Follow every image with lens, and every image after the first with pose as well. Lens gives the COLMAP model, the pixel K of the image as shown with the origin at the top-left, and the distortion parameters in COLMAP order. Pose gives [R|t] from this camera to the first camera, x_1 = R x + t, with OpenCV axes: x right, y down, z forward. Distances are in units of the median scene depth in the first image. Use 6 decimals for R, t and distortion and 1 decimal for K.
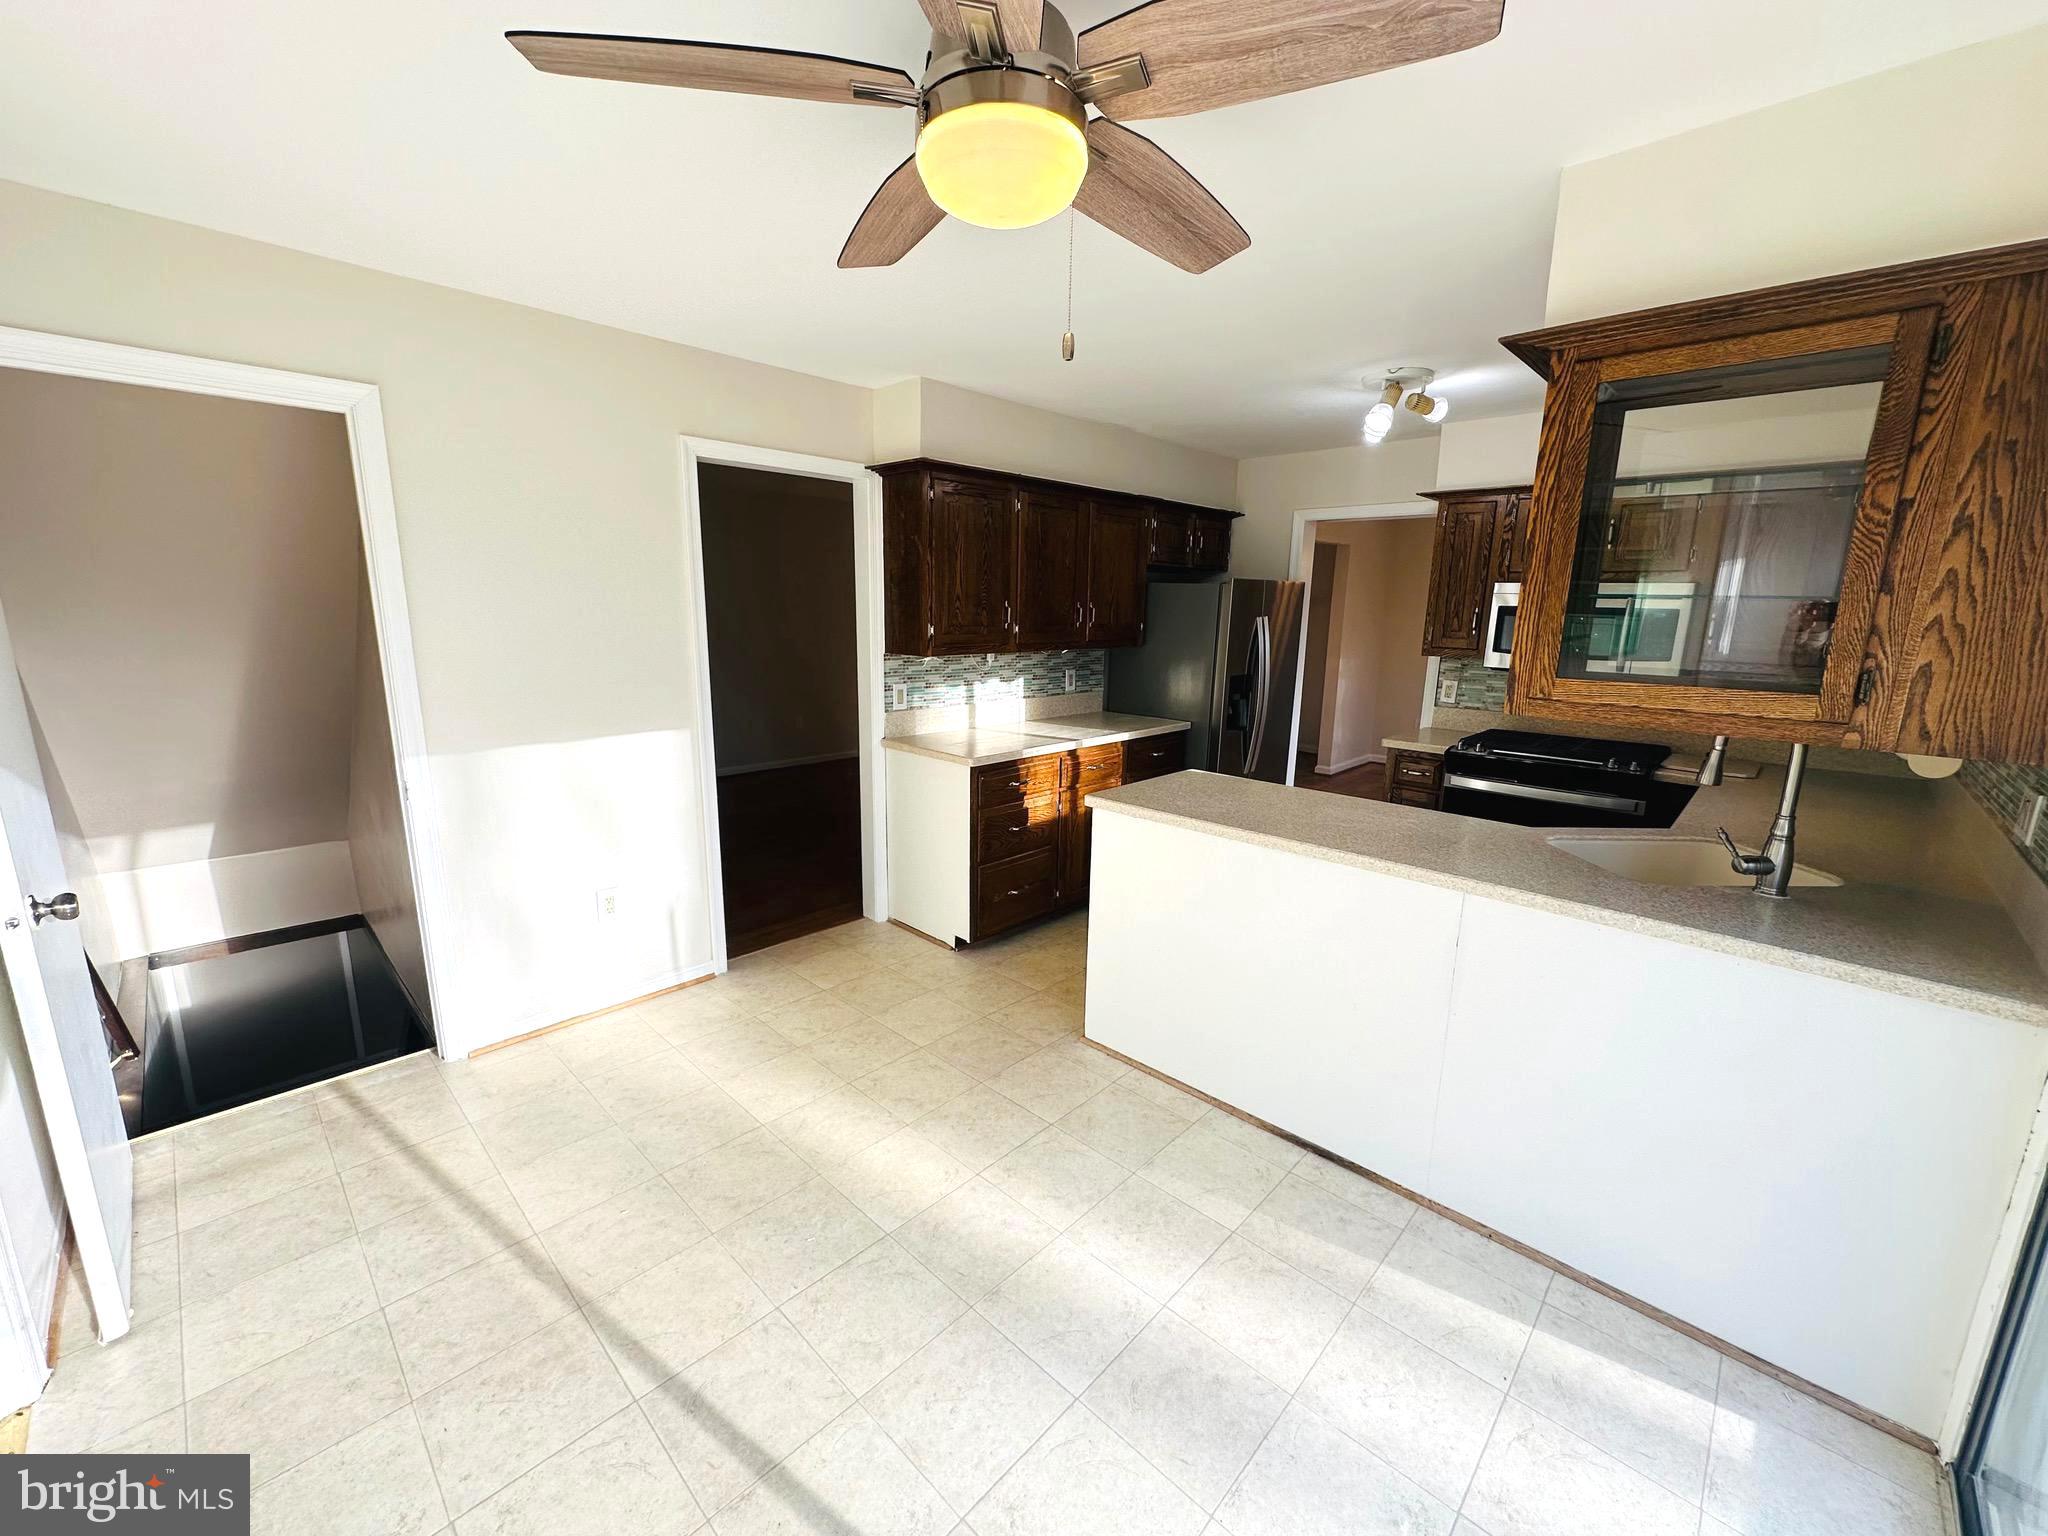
lens RADIAL K [[815.5, 0, 1024.0], [0, 815.5, 768.0], [0, 0, 1]] dist [0.000736, -0.000088]
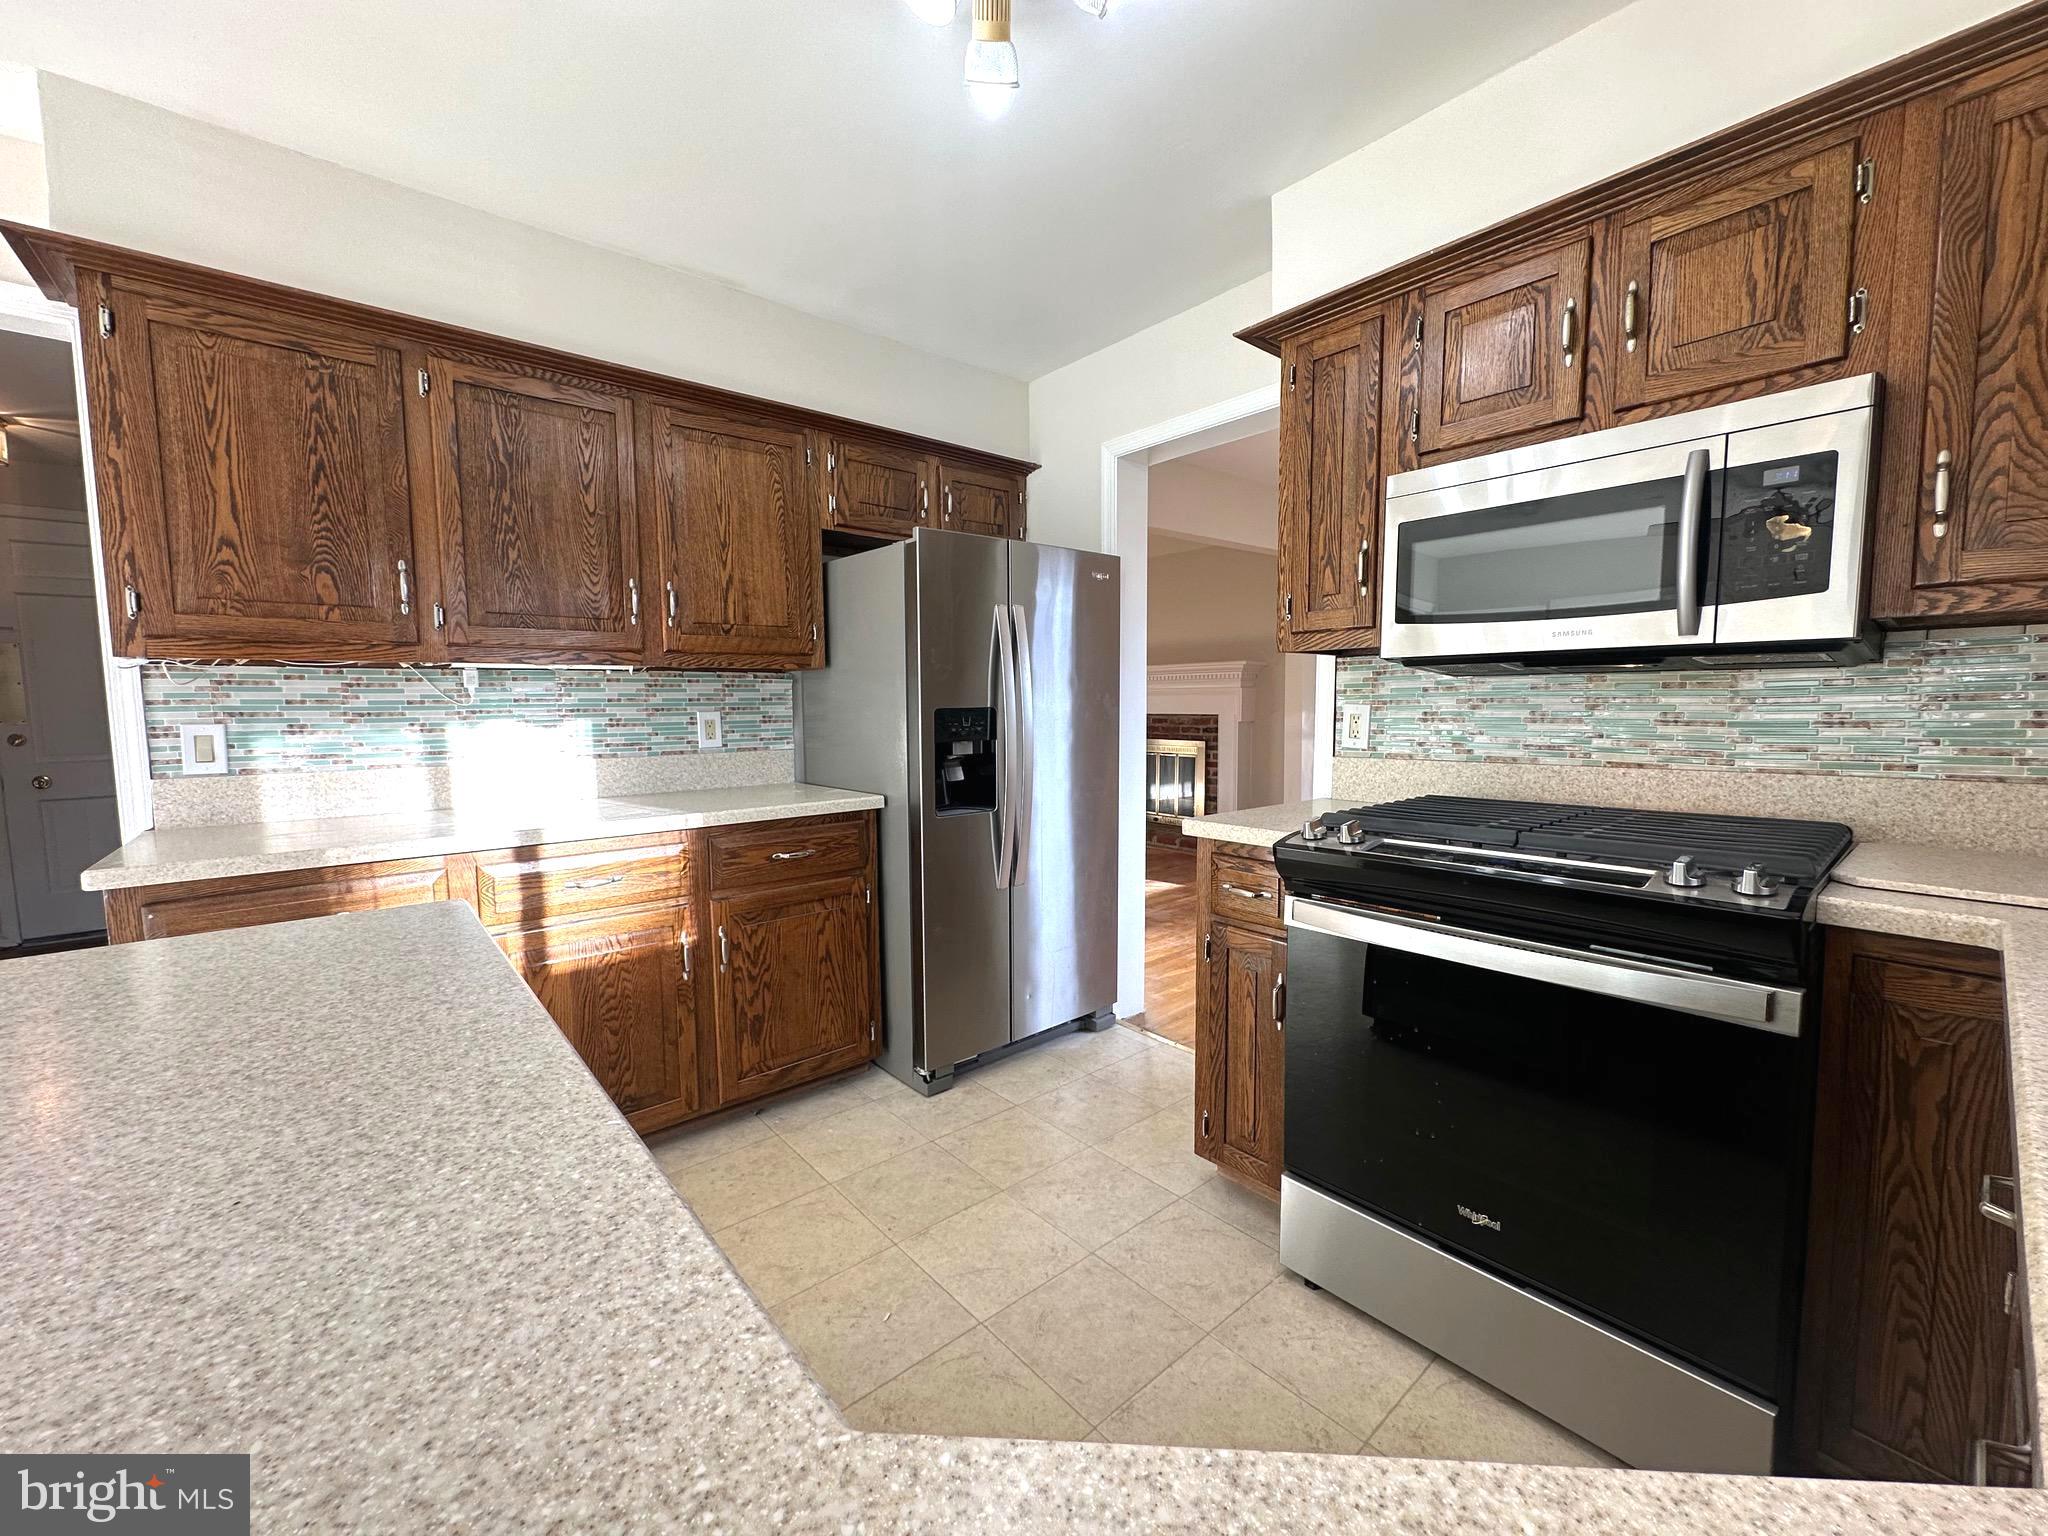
lens RADIAL K [[815.5, 0, 1024.0], [0, 815.5, 768.0], [0, 0, 1]] dist [0.000736, -0.000088]
pose [[0.994079, -0.020538, -0.106697, 0.390020], [0.007553, 0.992659, -0.120708, -0.008060], [0.108393, 0.119187, 0.986937, 0.503367]]
